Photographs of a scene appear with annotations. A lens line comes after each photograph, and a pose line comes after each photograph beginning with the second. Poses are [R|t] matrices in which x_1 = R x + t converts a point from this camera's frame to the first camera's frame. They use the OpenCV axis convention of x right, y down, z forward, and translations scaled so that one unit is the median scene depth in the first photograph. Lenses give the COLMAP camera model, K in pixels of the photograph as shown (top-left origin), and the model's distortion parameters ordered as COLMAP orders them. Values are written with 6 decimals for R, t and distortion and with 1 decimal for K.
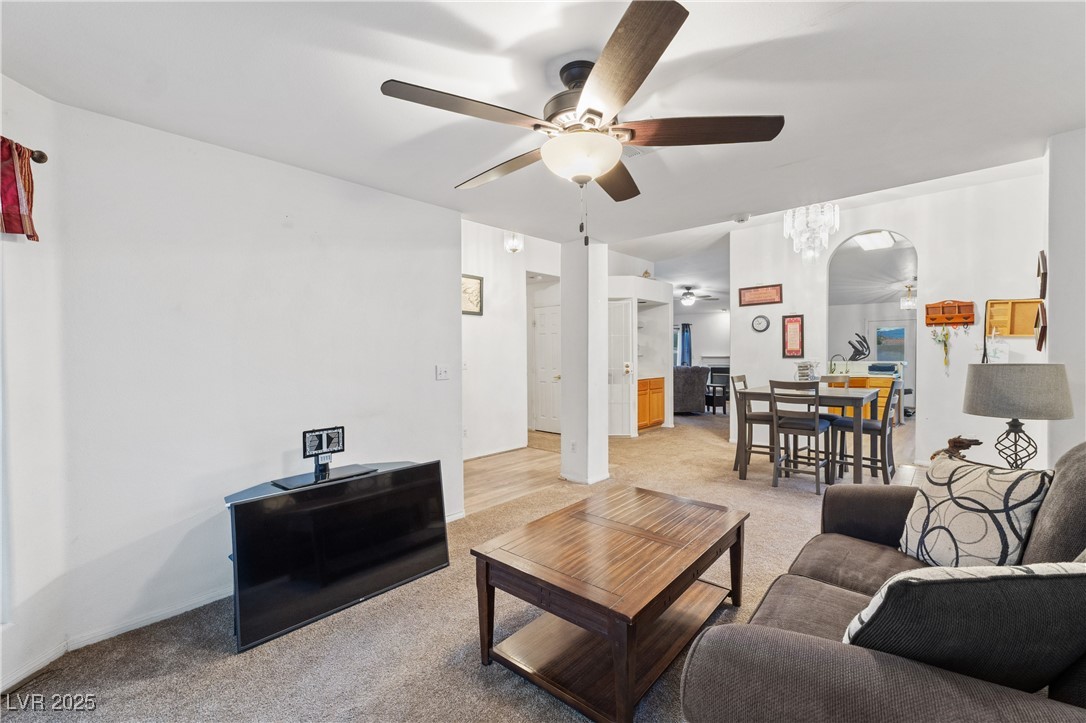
lens RADIAL K [[461.7, 0, 548.6], [0, 461.7, 354.6], [0, 0, 1]] dist [0.006747, -0.000283]
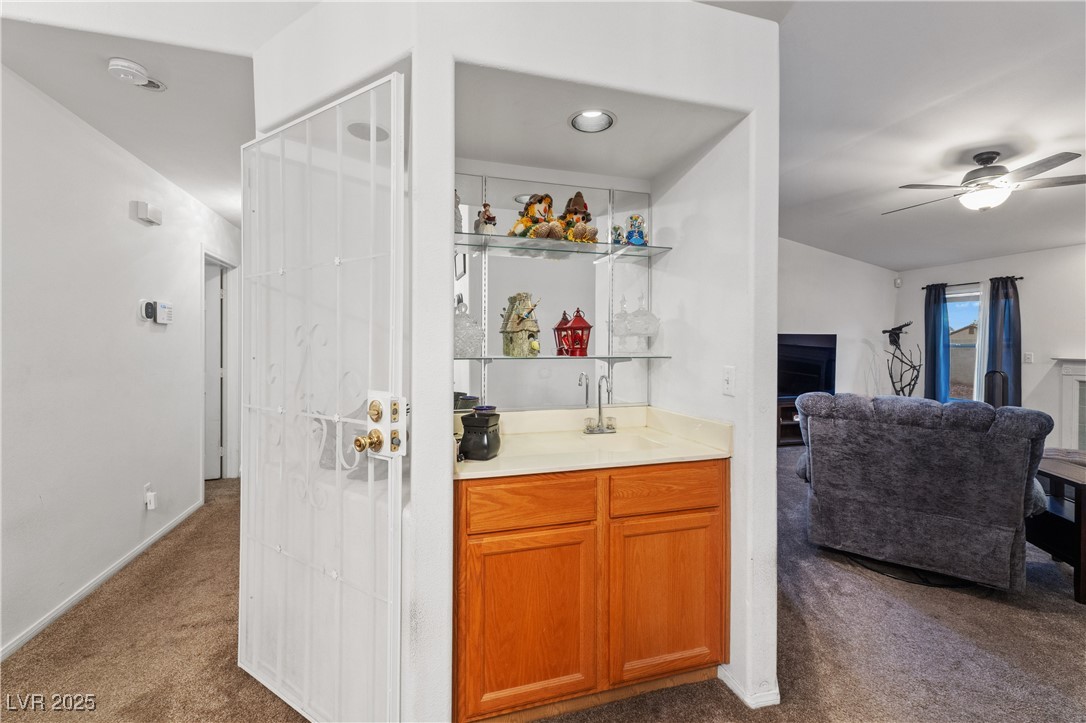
lens RADIAL K [[463.3, 0, 546.0], [0, 463.3, 346.4], [0, 0, 1]] dist [0.005369, -0.000524]
pose [[0.854838, 0.010187, -0.518795, 0.376709], [-0.011203, 0.999937, 0.001175, -0.003983], [0.518774, 0.004808, 0.854898, 0.995507]]
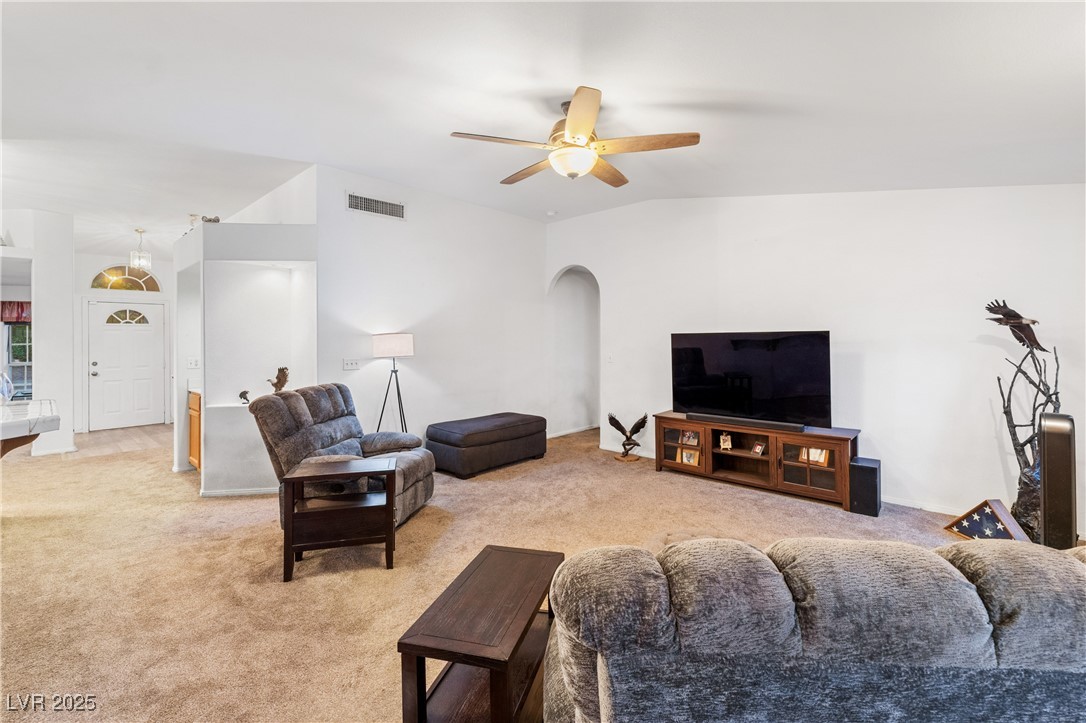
lens RADIAL K [[475.4, 0, 548.6], [0, 475.4, 337.8], [0, 0, 1]] dist [0.010499, -0.000522]
pose [[-0.010114, 0.000628, -0.999949, 1.053274], [0.001498, 0.999999, 0.000613, -0.027400], [0.999948, -0.001491, -0.010115, 1.818916]]
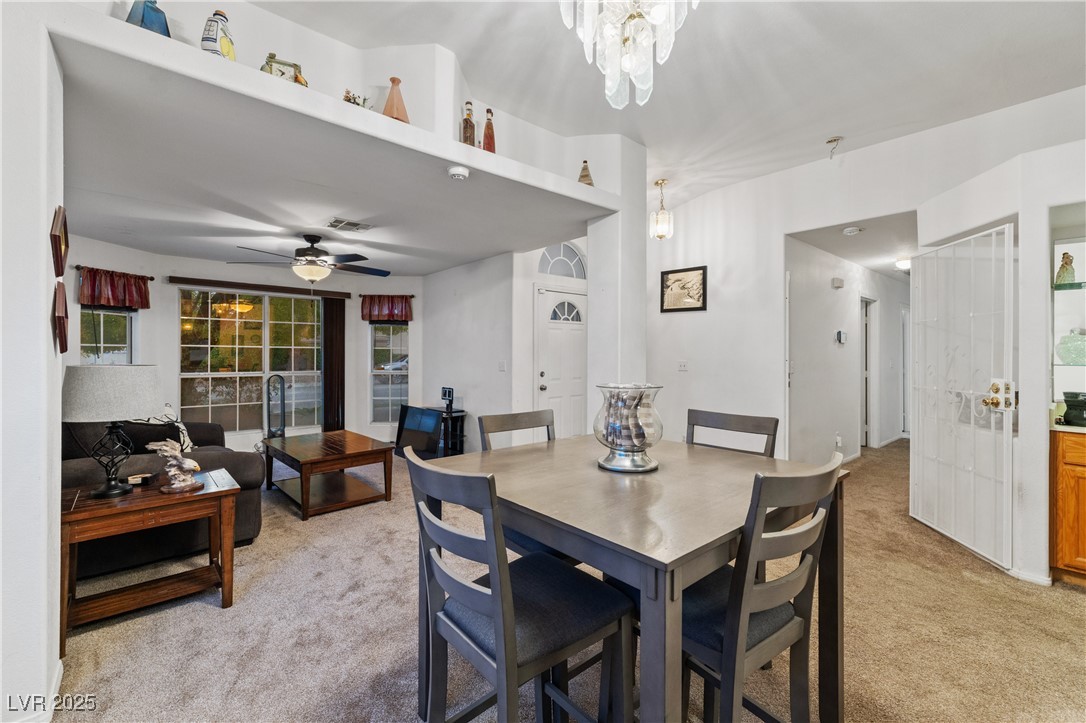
lens RADIAL K [[461.7, 0, 548.6], [0, 461.7, 354.6], [0, 0, 1]] dist [0.006747, -0.000283]
pose [[-0.118987, 0.007586, -0.992867, 0.700226], [-0.006001, 0.999947, 0.008359, -0.006412], [0.992878, 0.006953, -0.118935, 0.758861]]
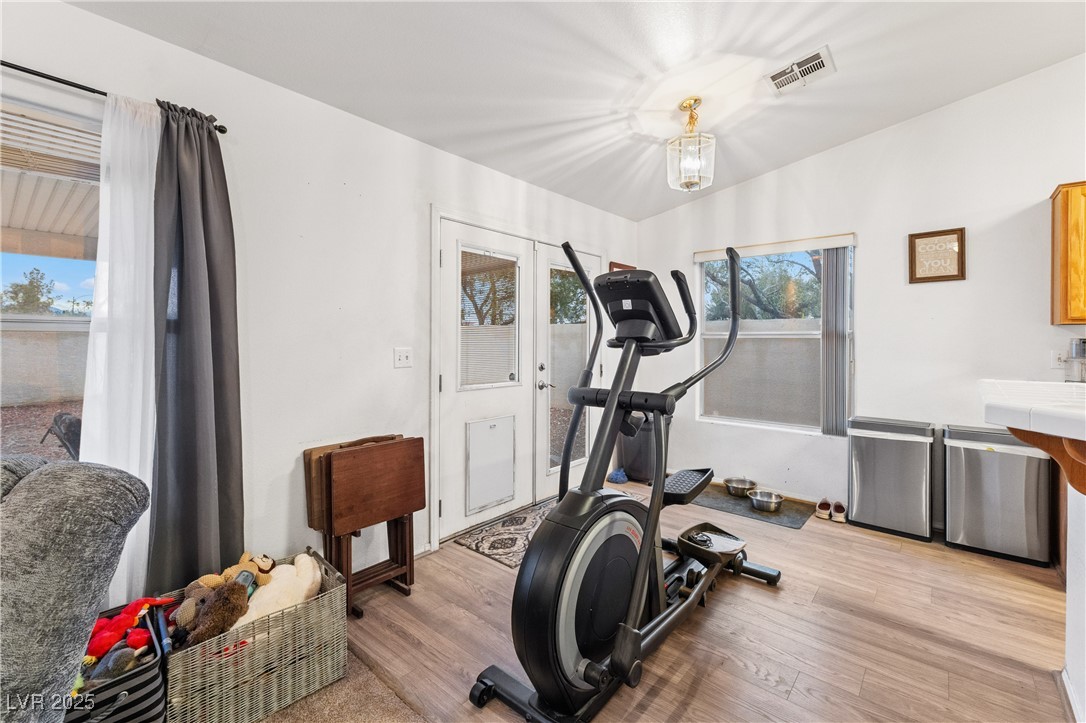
lens RADIAL K [[468.9, 0, 547.0], [0, 468.9, 339.9], [0, 0, 1]] dist [0.008589, 0.000044]
pose [[-0.027923, 0.004502, 0.999600, 0.767358], [0.000136, 0.999990, -0.004500, -0.004207], [-0.999610, 0.000010, -0.027923, 1.698959]]
